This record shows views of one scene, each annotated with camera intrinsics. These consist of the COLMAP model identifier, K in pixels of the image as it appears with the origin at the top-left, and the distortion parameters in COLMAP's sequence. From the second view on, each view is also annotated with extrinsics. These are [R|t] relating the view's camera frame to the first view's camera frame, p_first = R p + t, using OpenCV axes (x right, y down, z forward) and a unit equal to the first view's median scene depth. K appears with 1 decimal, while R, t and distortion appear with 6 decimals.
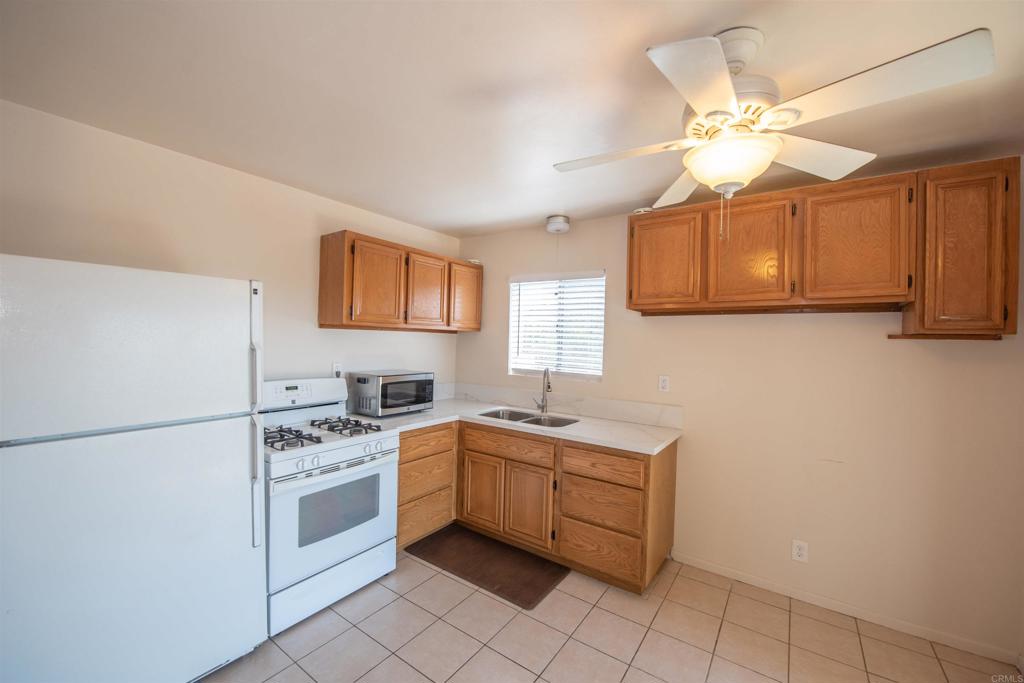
lens RADIAL K [[409.9, 0, 513.7], [0, 409.9, 340.8], [0, 0, 1]] dist [-0.020697, -0.000660]
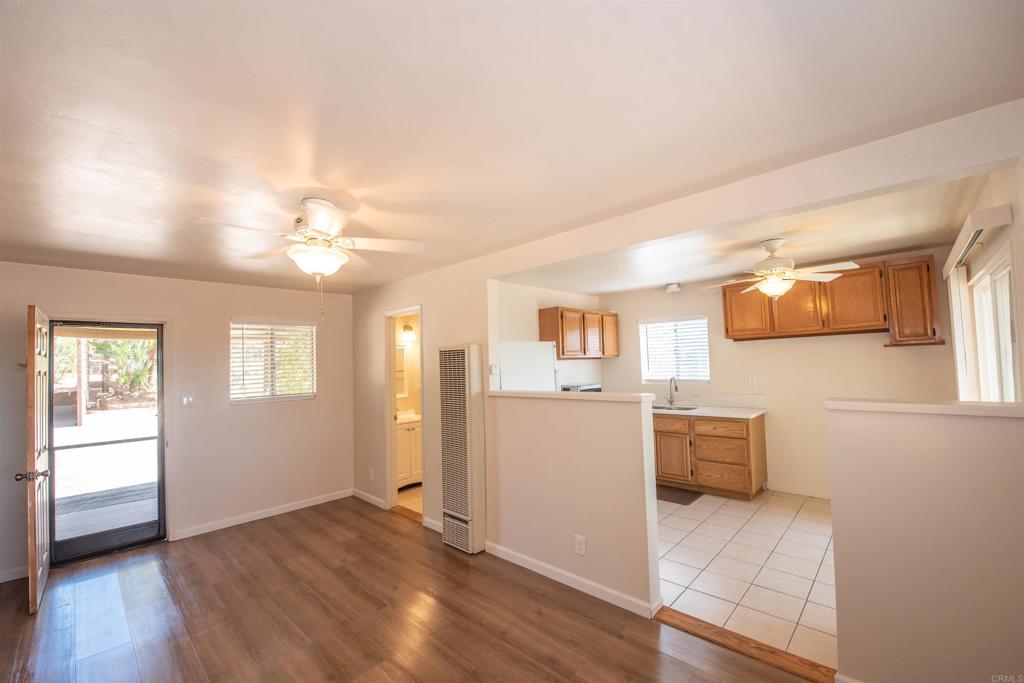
lens RADIAL K [[409.9, 0, 509.6], [0, 409.9, 342.8], [0, 0, 1]] dist [-0.020697, -0.000660]
pose [[0.984615, -0.069082, -0.160500, -0.348444], [0.060746, 0.996565, -0.056286, -0.019772], [0.163837, 0.045671, 0.985430, -0.848306]]
